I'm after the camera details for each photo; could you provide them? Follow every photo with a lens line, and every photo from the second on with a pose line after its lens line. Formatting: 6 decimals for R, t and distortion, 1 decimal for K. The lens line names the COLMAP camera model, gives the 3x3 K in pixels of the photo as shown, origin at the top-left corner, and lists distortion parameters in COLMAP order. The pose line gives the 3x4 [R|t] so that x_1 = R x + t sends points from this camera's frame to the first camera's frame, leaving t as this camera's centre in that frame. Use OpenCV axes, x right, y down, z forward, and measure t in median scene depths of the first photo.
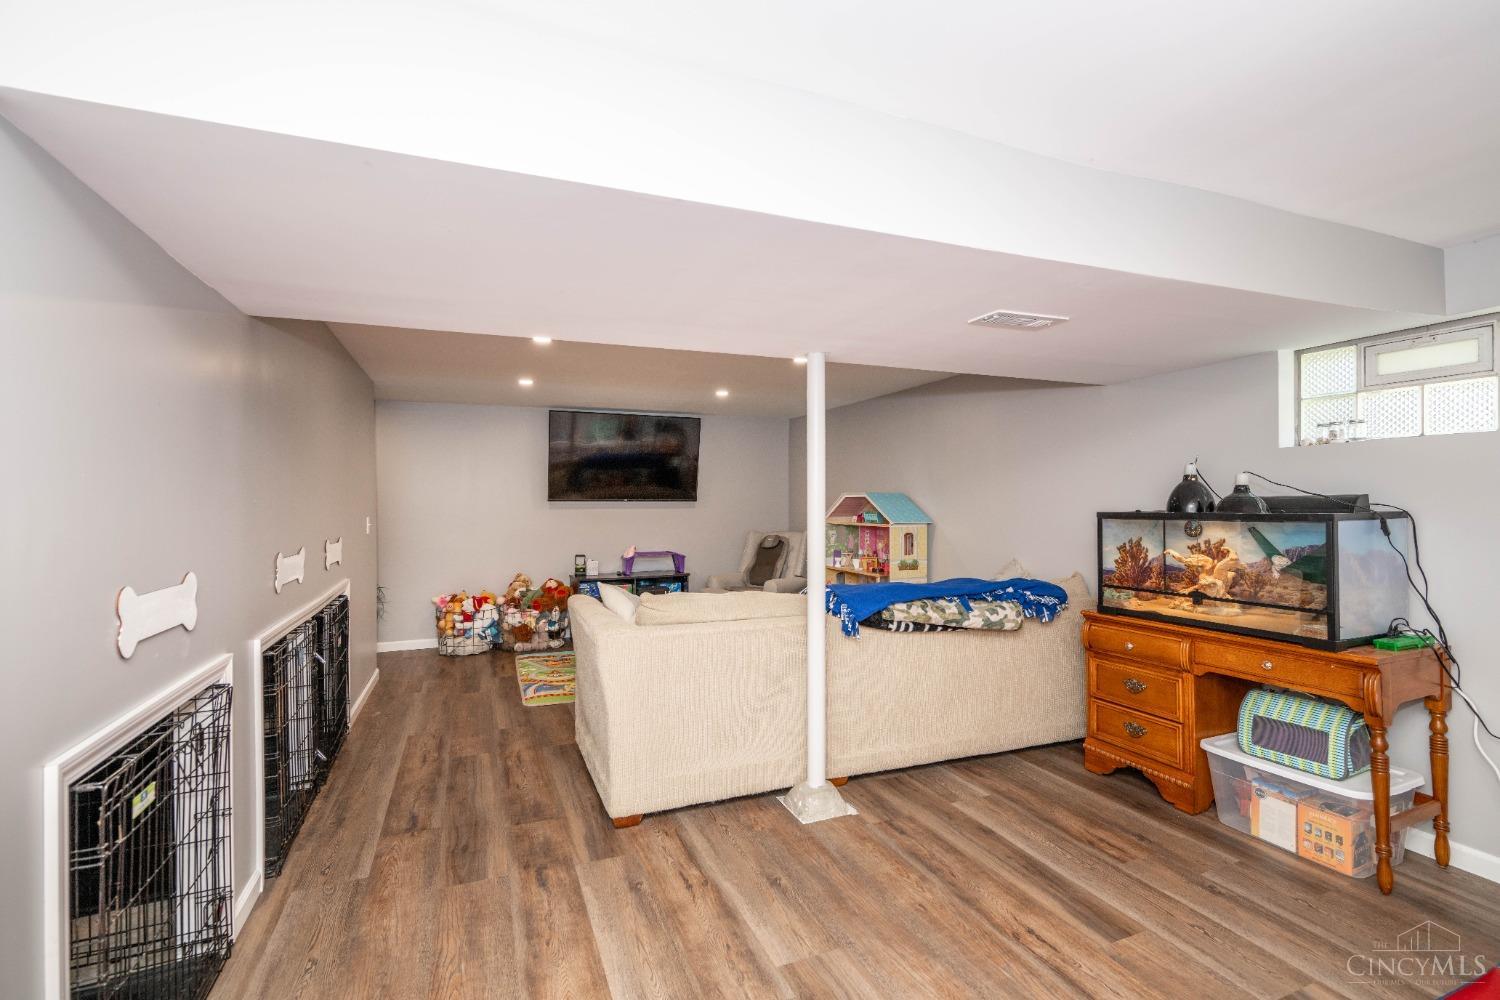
lens RADIAL K [[666.0, 0, 750.0], [0, 666.0, 502.8], [0, 0, 1]] dist [-0.002783, -0.000569]
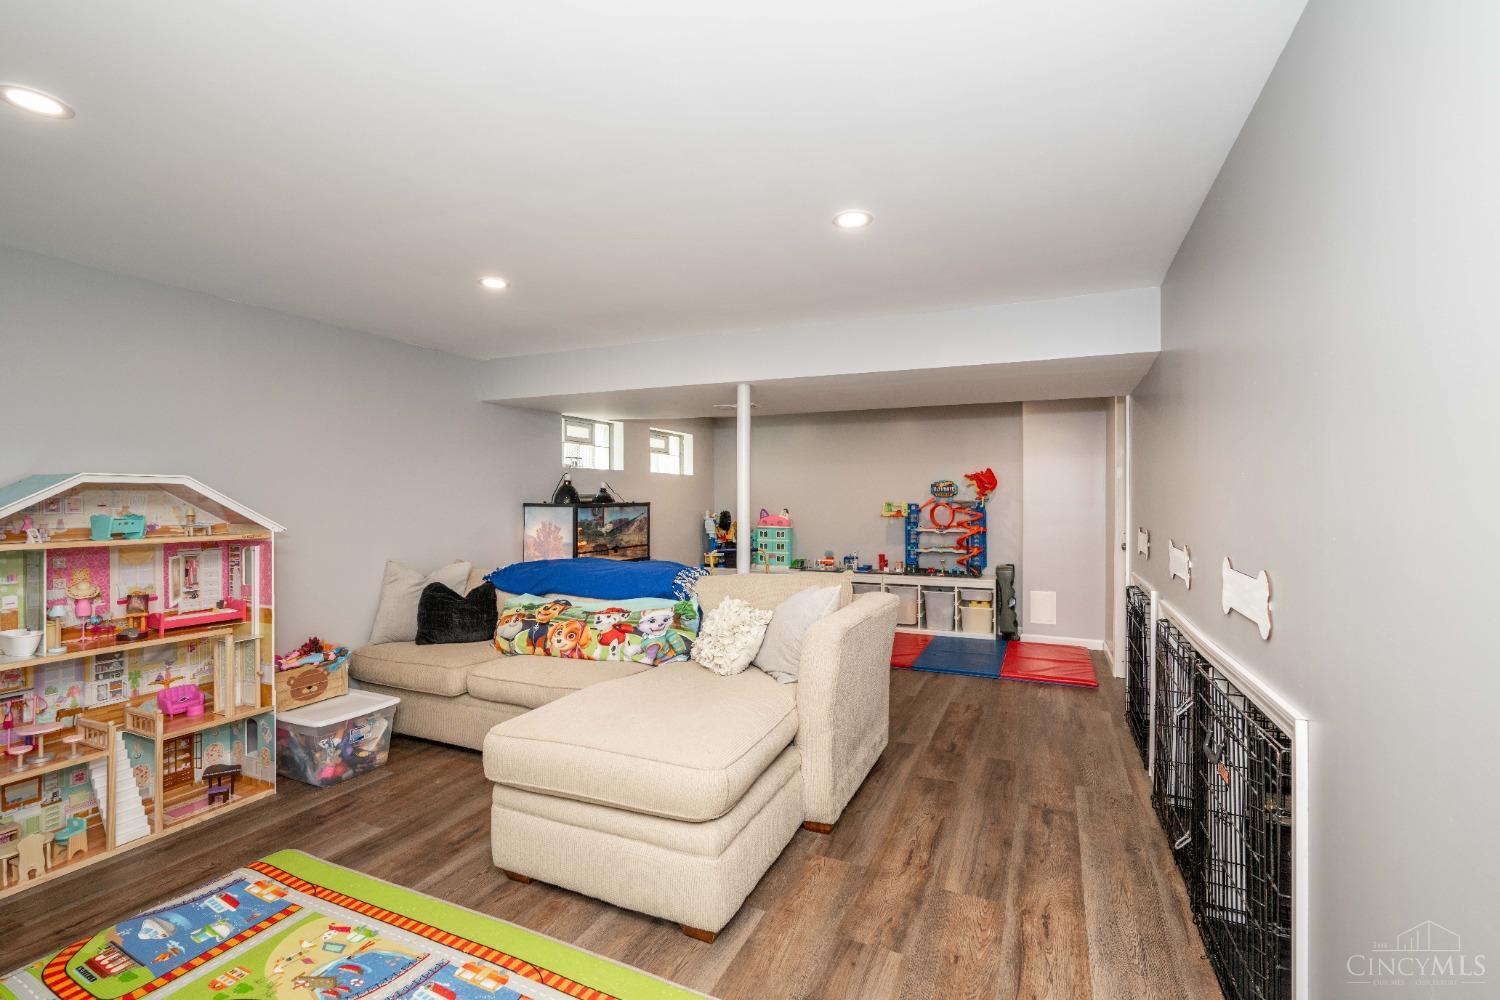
lens RADIAL K [[666.0, 0, 750.7], [0, 666.0, 501.3], [0, 0, 1]] dist [-0.002783, -0.000569]
pose [[-0.685653, 0.000385, 0.727928, -0.832907], [-0.007322, 0.999946, -0.007426, 0.021424], [-0.727891, -0.010422, -0.685613, 1.803262]]
